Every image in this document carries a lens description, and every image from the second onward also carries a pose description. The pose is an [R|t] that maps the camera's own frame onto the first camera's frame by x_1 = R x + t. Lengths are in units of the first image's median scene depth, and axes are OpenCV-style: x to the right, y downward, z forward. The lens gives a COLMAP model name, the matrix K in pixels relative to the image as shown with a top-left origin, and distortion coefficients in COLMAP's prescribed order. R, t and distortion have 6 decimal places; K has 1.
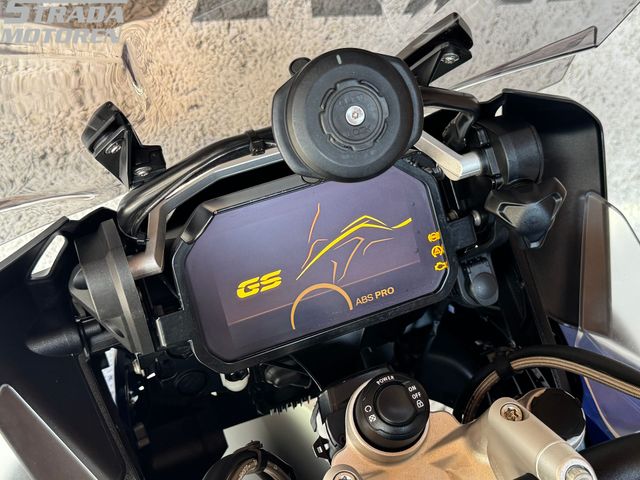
lens RADIAL K [[875.1, 0, 272.6], [0, 875.1, 240.5], [0, 0, 1]] dist [0.143828, 0.005589]
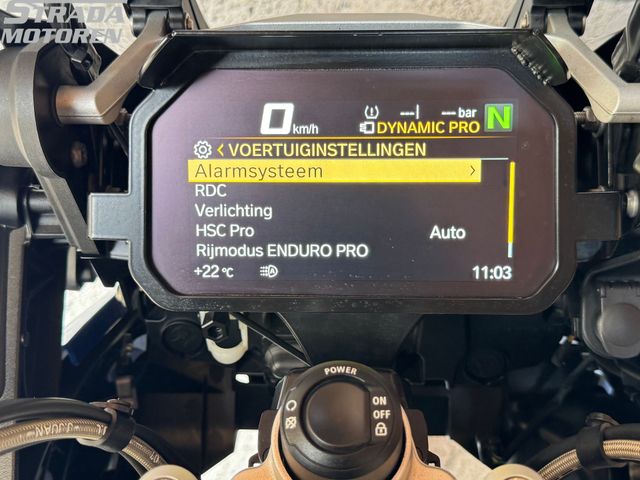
lens RADIAL K [[858.0, 0, 320.0], [0, 858.0, 240.0], [0, 0, 1]] dist [0.010663, 0.014608]
pose [[0.916575, 0.286329, -0.279115, 0.126432], [-0.308637, 0.950398, -0.038558, 0.053286], [0.254230, 0.121487, 0.959483, 0.234220]]
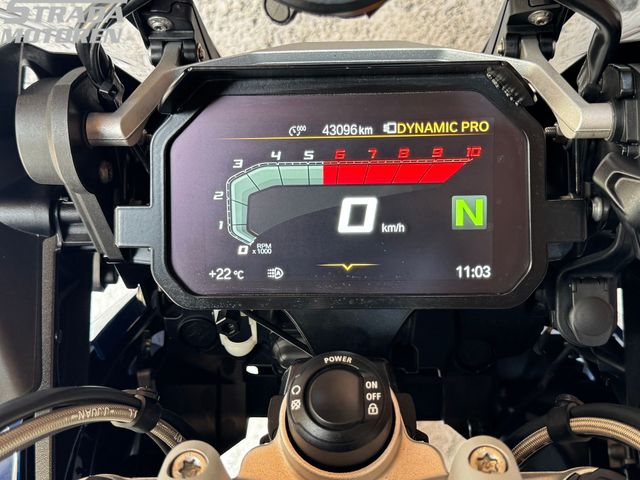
lens RADIAL K [[858.0, 0, 320.0], [0, 858.0, 240.0], [0, 0, 1]] dist [0.010663, 0.014608]
pose [[0.918447, 0.275731, -0.283597, 0.140456], [-0.295808, 0.954786, -0.029691, 0.049197], [0.262588, 0.111160, 0.958484, 0.189923]]
